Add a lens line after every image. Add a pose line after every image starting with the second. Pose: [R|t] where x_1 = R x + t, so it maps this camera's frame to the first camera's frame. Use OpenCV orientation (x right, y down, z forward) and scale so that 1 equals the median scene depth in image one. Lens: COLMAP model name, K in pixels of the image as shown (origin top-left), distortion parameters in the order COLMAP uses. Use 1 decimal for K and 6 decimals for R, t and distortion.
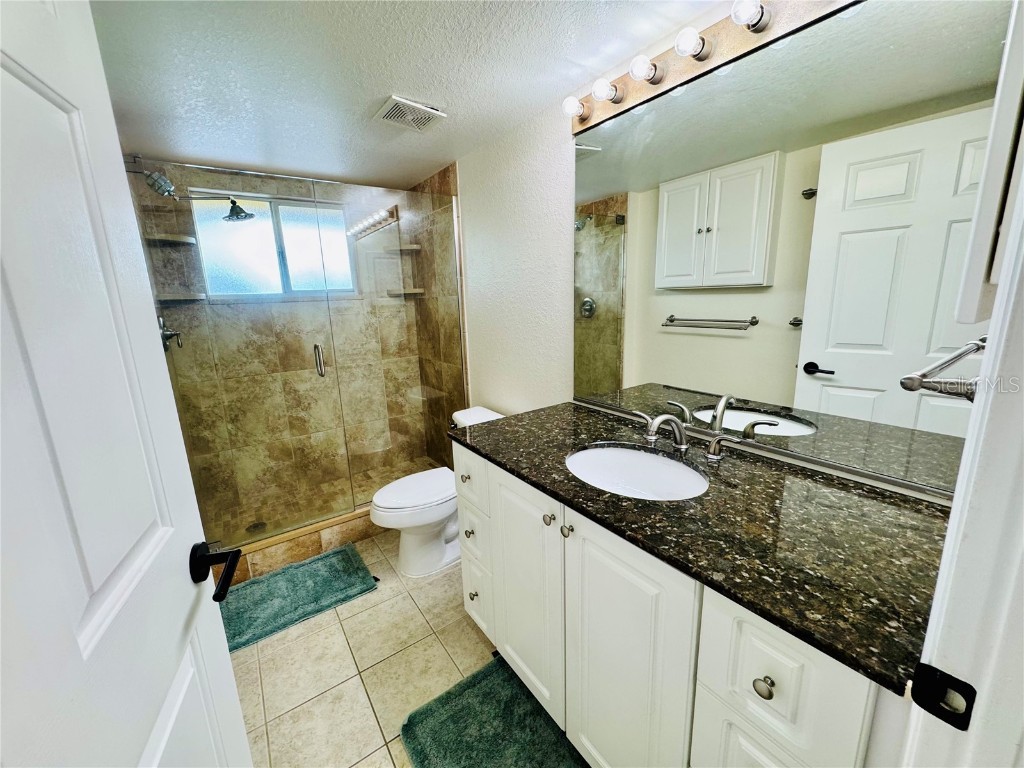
lens RADIAL K [[407.2, 0, 510.8], [0, 407.2, 382.9], [0, 0, 1]] dist [-0.002733, 0.000160]
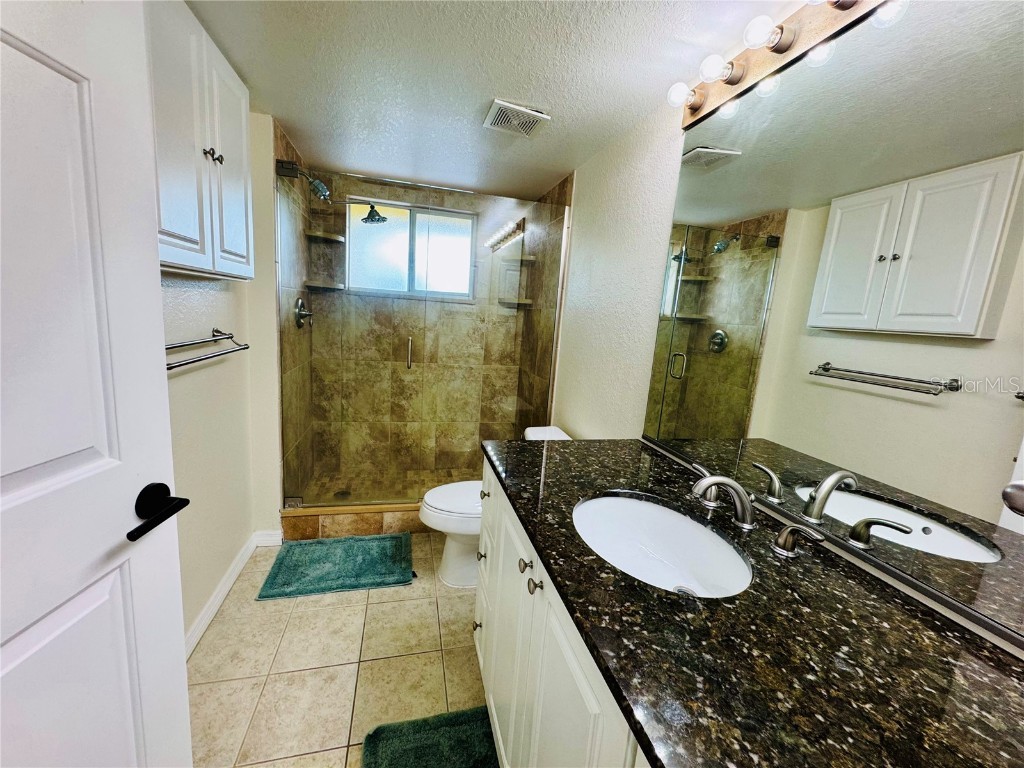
lens RADIAL K [[407.2, 0, 510.8], [0, 407.2, 382.9], [0, 0, 1]] dist [-0.002733, 0.000160]
pose [[0.928362, 0.160544, -0.335216, 0.133109], [-0.177713, 0.983859, -0.020970, -0.003443], [0.326438, 0.079040, 0.941908, 0.085678]]
